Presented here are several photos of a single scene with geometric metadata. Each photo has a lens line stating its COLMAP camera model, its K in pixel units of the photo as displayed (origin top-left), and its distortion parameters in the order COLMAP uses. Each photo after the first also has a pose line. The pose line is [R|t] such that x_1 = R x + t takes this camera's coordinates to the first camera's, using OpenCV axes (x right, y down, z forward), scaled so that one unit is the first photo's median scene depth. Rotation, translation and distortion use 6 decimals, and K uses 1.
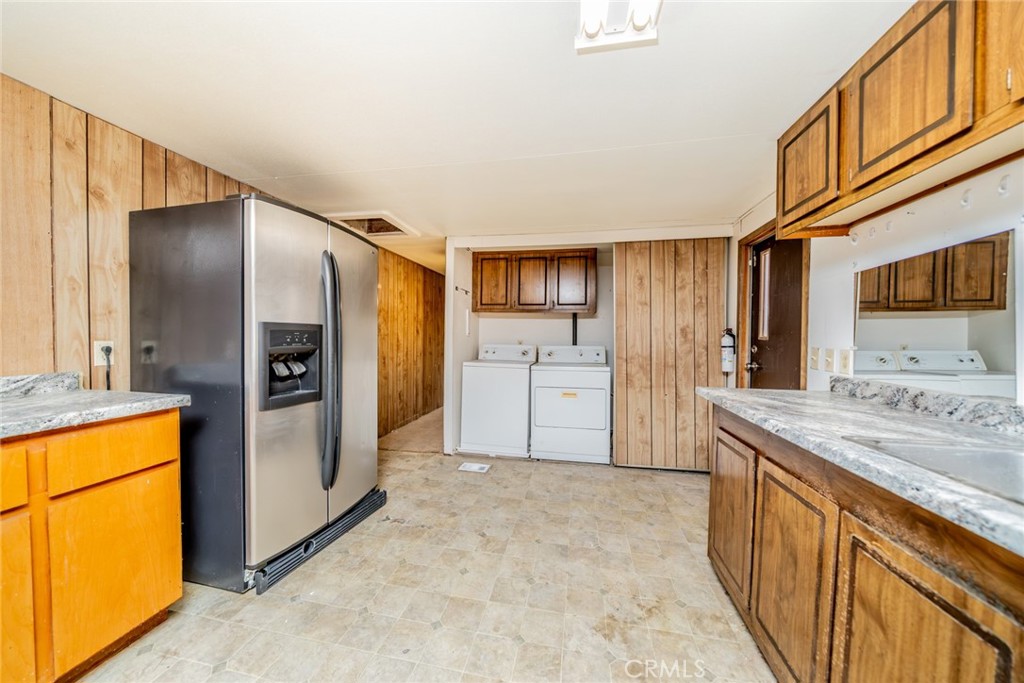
lens RADIAL K [[347.3, 0, 513.6], [0, 347.3, 342.2], [0, 0, 1]] dist [-0.002174, -0.000339]
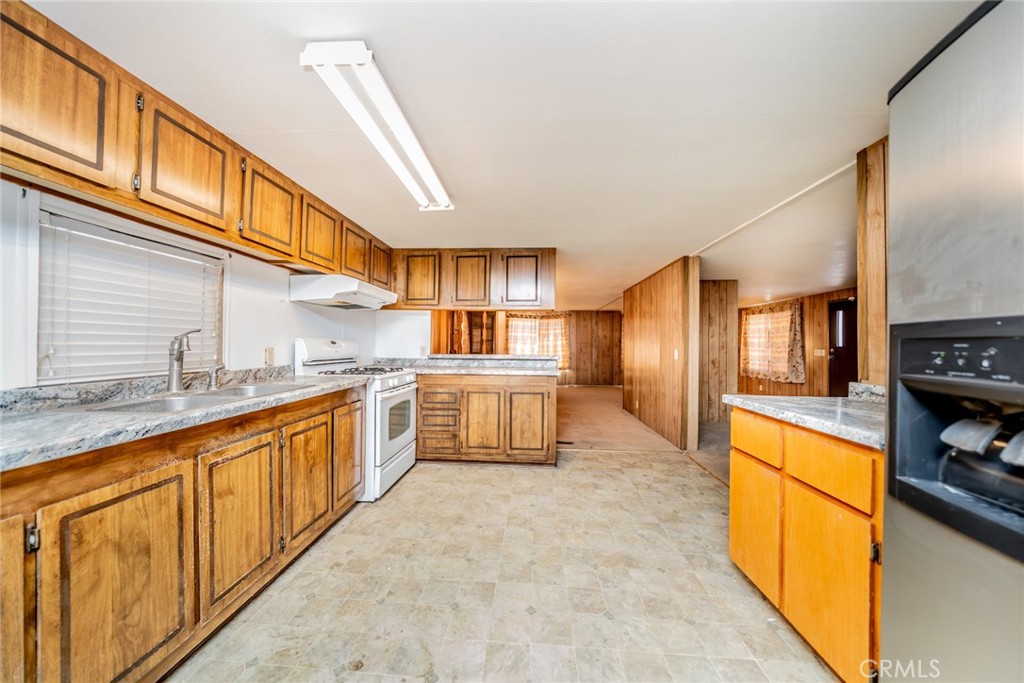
lens RADIAL K [[347.3, 0, 512.5], [0, 347.3, 341.3], [0, 0, 1]] dist [-0.002174, -0.000339]
pose [[-0.991451, -0.024115, -0.128235, -0.049148], [-0.025004, 0.999673, 0.005329, -0.012110], [0.128064, 0.008490, -0.991730, 0.820198]]
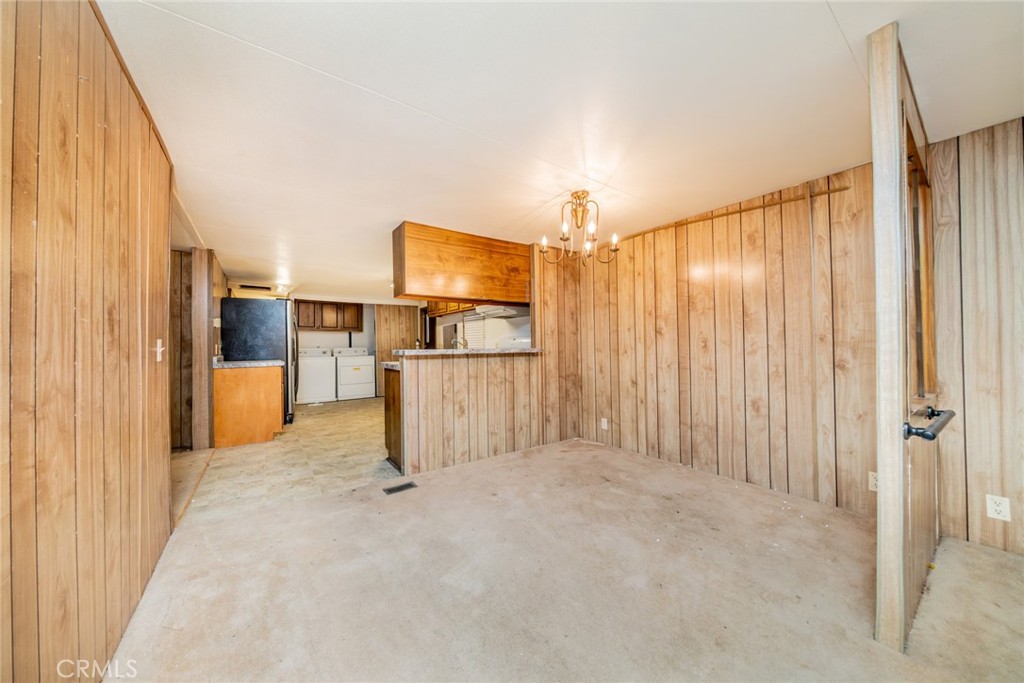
lens RADIAL K [[347.3, 0, 506.7], [0, 347.3, 340.5], [0, 0, 1]] dist [-0.002174, -0.000339]
pose [[0.689925, -0.007327, 0.723843, -0.959799], [0.029397, 0.999407, -0.017902, 0.045578], [-0.723283, 0.033630, 0.689732, -1.526182]]
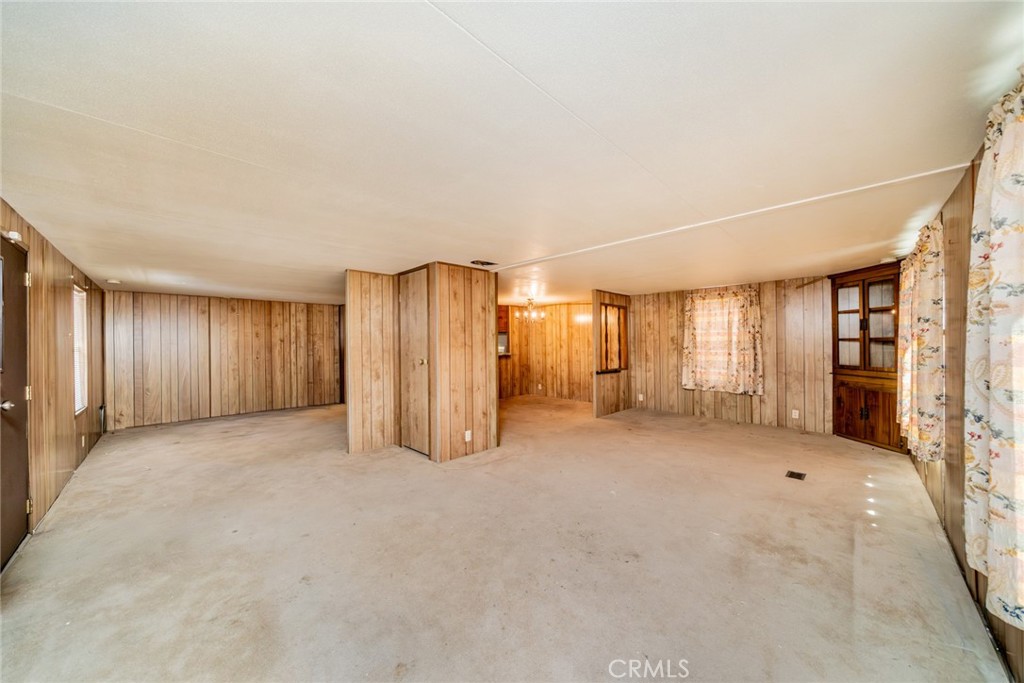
lens RADIAL K [[347.3, 0, 510.6], [0, 347.3, 342.4], [0, 0, 1]] dist [-0.002174, -0.000339]
pose [[0.556900, -0.018538, 0.830372, -2.388095], [0.029307, 0.999567, 0.002660, -0.043636], [-0.830062, 0.022855, 0.557202, -2.352565]]
